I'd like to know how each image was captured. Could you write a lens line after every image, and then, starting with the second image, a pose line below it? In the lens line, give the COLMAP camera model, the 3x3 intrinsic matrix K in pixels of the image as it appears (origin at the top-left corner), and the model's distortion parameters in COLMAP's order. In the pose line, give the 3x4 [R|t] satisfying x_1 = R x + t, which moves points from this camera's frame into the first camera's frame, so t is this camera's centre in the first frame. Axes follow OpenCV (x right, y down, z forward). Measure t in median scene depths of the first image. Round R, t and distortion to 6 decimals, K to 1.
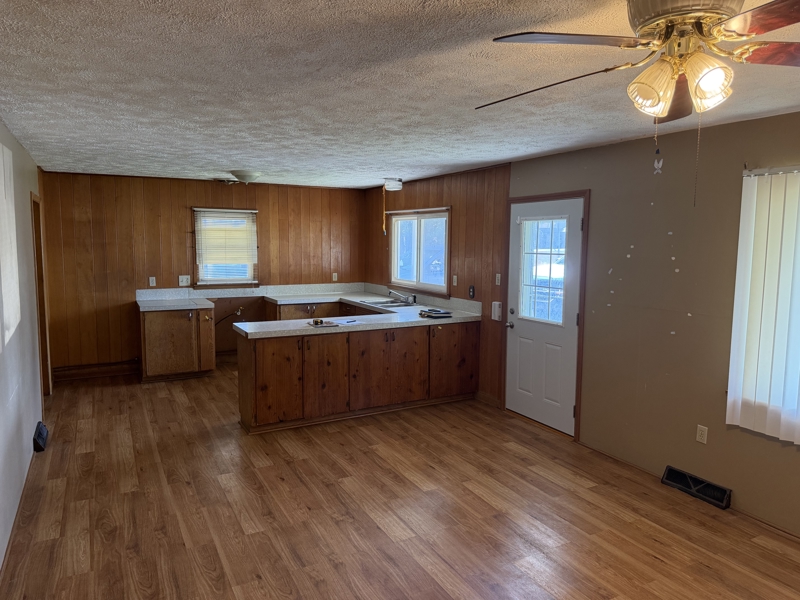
lens RADIAL K [[566.0, 0, 400.7], [0, 566.0, 301.2], [0, 0, 1]] dist [0.033530, -0.042181]
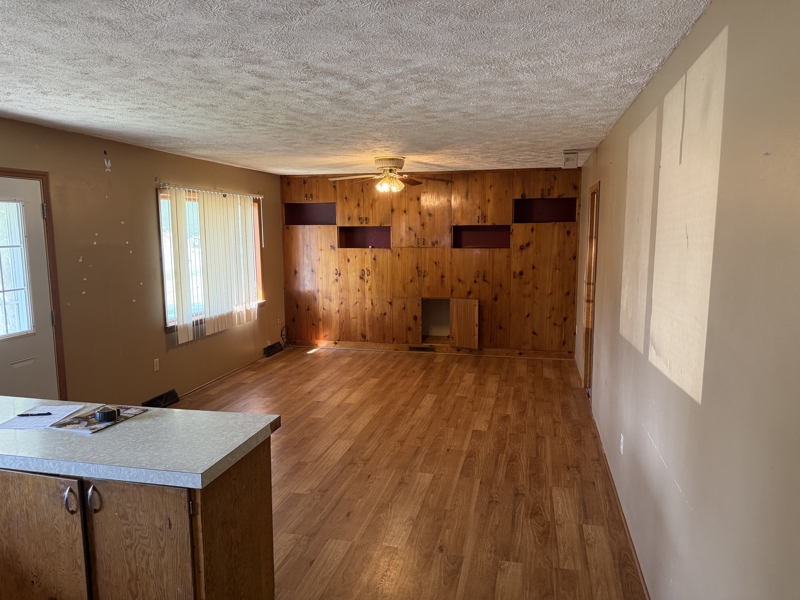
lens RADIAL K [[566.0, 0, 405.1], [0, 566.0, 302.4], [0, 0, 1]] dist [0.033530, -0.042181]
pose [[-0.758076, -0.086509, 0.646403, -0.844390], [0.072589, 0.973812, 0.215456, -0.178716], [-0.648114, 0.210254, -0.731943, 1.603447]]
